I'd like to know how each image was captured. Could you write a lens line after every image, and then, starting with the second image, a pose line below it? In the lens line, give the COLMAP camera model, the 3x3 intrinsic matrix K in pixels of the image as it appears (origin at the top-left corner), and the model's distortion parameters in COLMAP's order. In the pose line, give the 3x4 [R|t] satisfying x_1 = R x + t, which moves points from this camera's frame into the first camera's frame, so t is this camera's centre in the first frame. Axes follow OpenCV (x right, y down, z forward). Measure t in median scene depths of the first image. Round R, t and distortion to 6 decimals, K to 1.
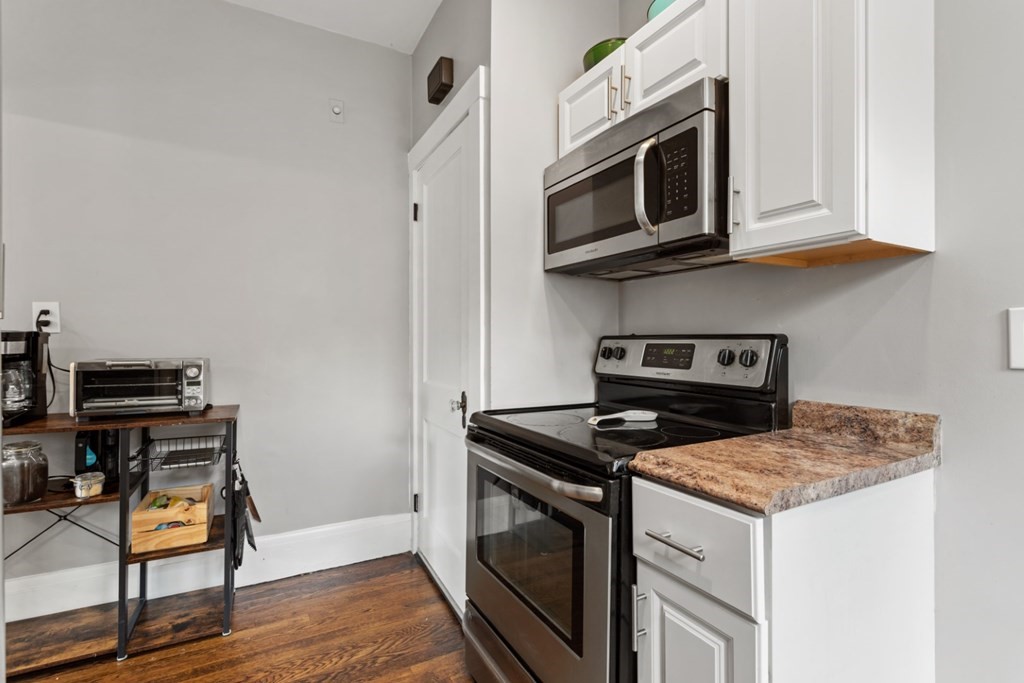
lens RADIAL K [[488.5, 0, 512.0], [0, 488.5, 341.5], [0, 0, 1]] dist [-0.000506, -0.000095]
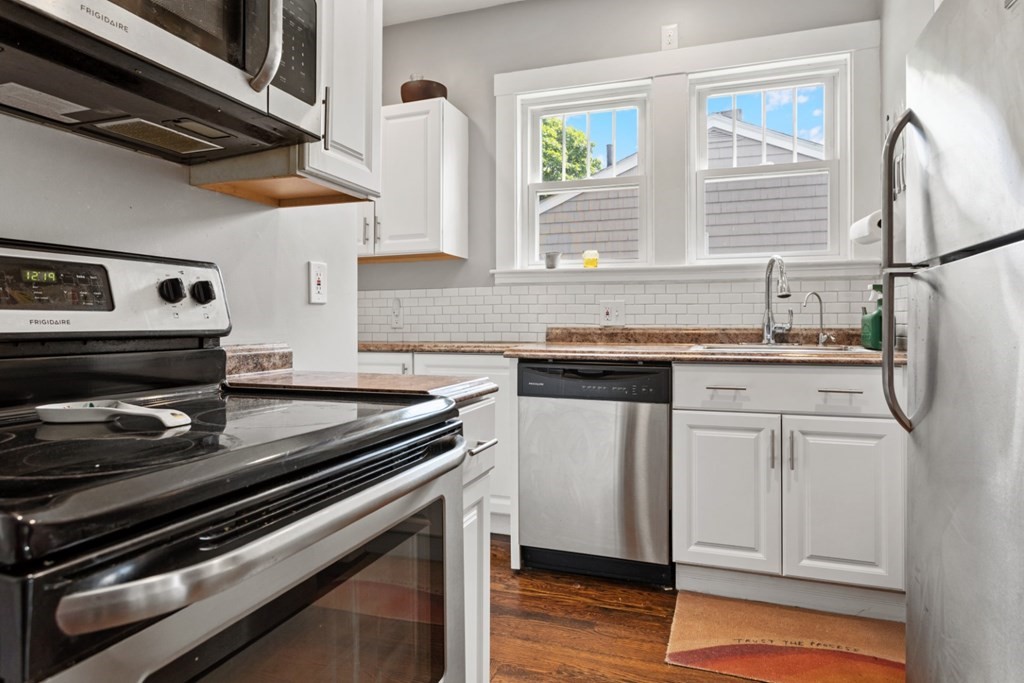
lens RADIAL K [[605.4, 0, 512.1], [0, 605.4, 320.8], [0, 0, 1]] dist [-0.002298, -0.000353]
pose [[-0.660258, 0.004281, 0.751027, -0.428690], [0.003727, 0.999990, -0.002424, 0.068302], [-0.751030, 0.001198, -0.660267, 1.042226]]
